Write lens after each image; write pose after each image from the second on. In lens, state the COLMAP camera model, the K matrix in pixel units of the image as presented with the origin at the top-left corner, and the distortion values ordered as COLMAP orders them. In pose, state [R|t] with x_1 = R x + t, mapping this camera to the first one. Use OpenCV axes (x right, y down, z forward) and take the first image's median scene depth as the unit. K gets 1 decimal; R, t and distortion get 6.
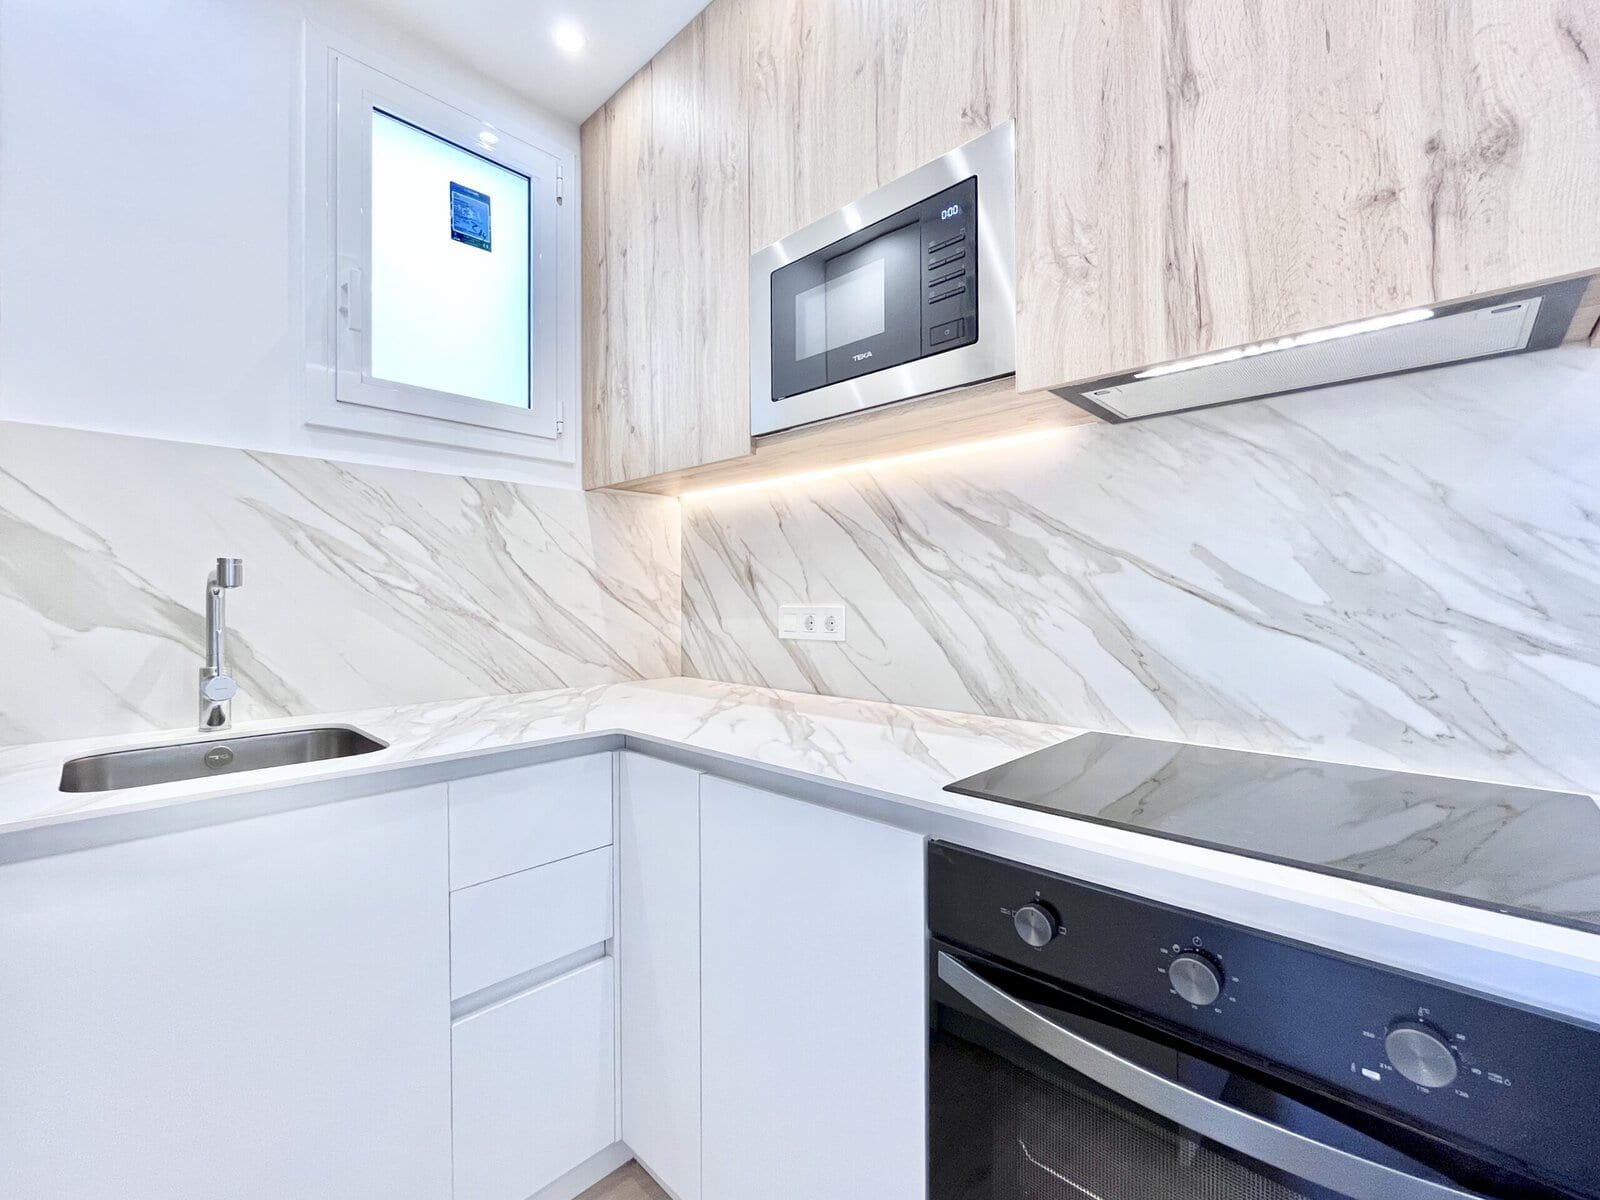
lens RADIAL K [[671.6, 0, 795.2], [0, 671.6, 603.9], [0, 0, 1]] dist [-0.003521, 0.000560]
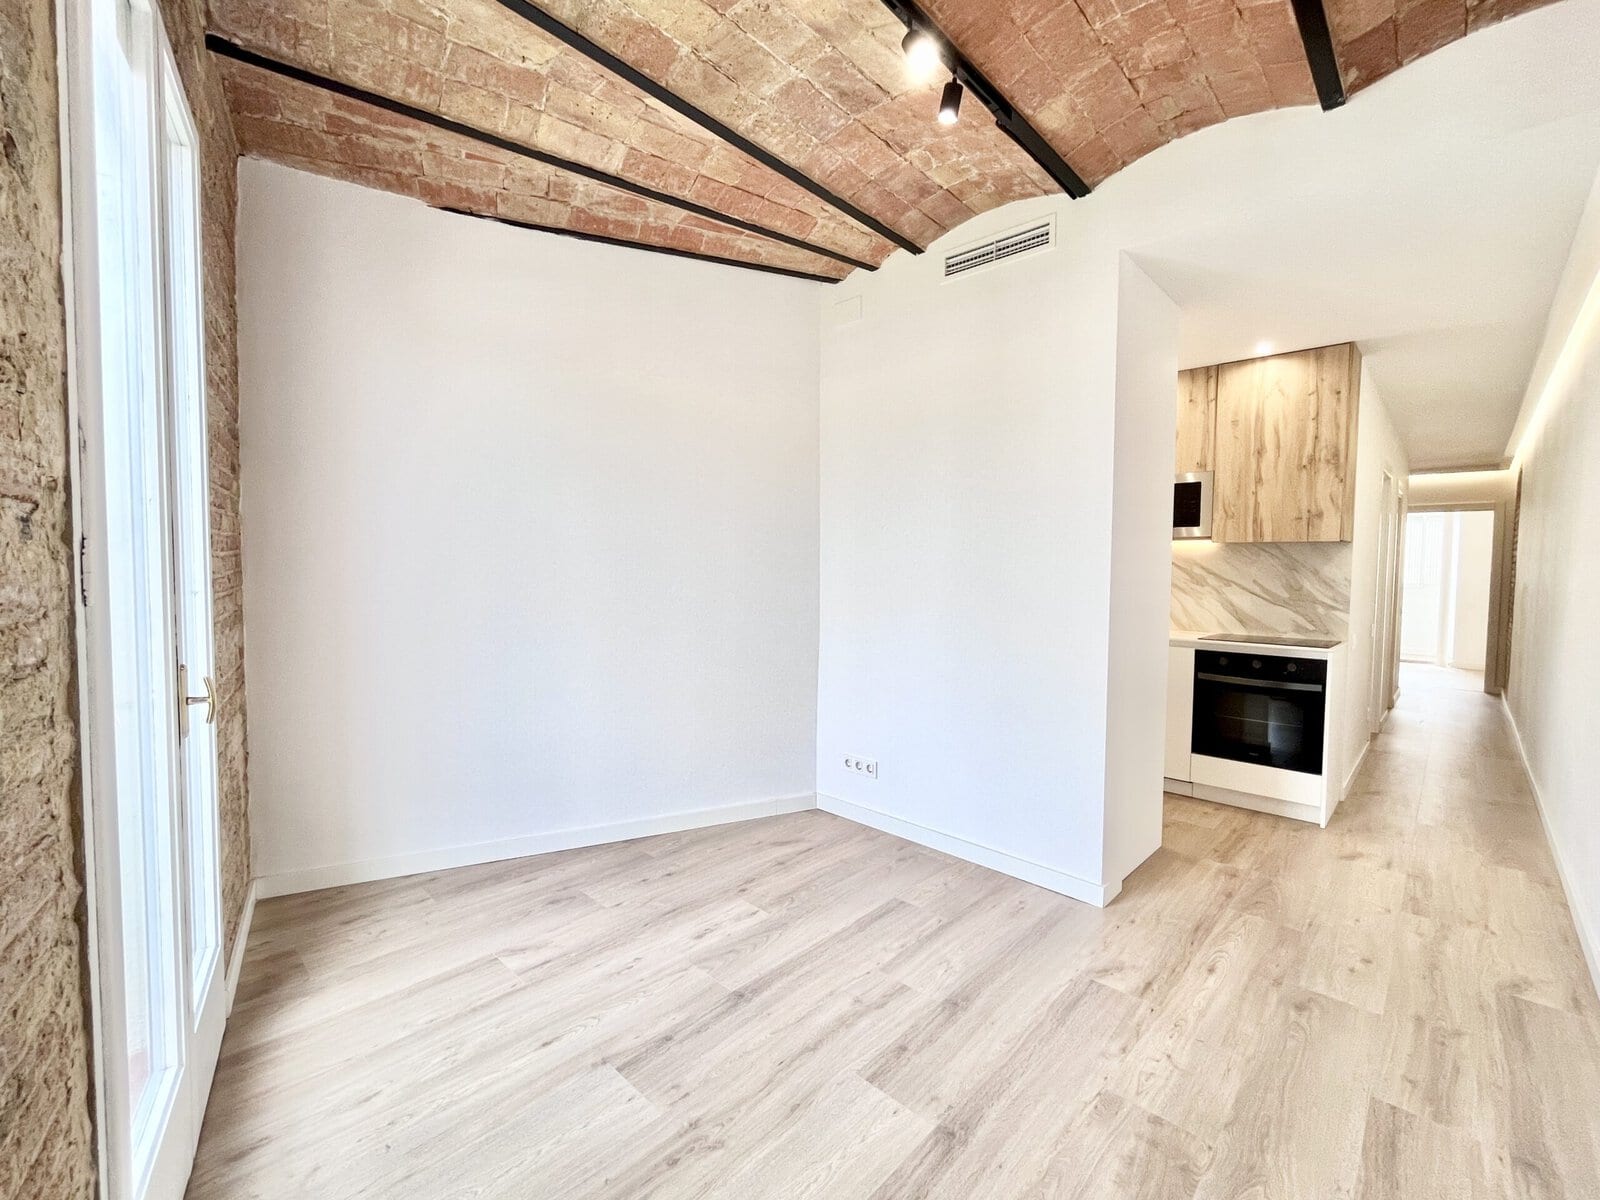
lens RADIAL K [[671.6, 0, 805.9], [0, 671.6, 602.3], [0, 0, 1]] dist [-0.003521, 0.000560]
pose [[0.999850, 0.016746, -0.004503, -1.485818], [-0.016535, 0.998921, 0.043403, -0.072375], [0.005225, -0.043322, 0.999048, -2.167938]]
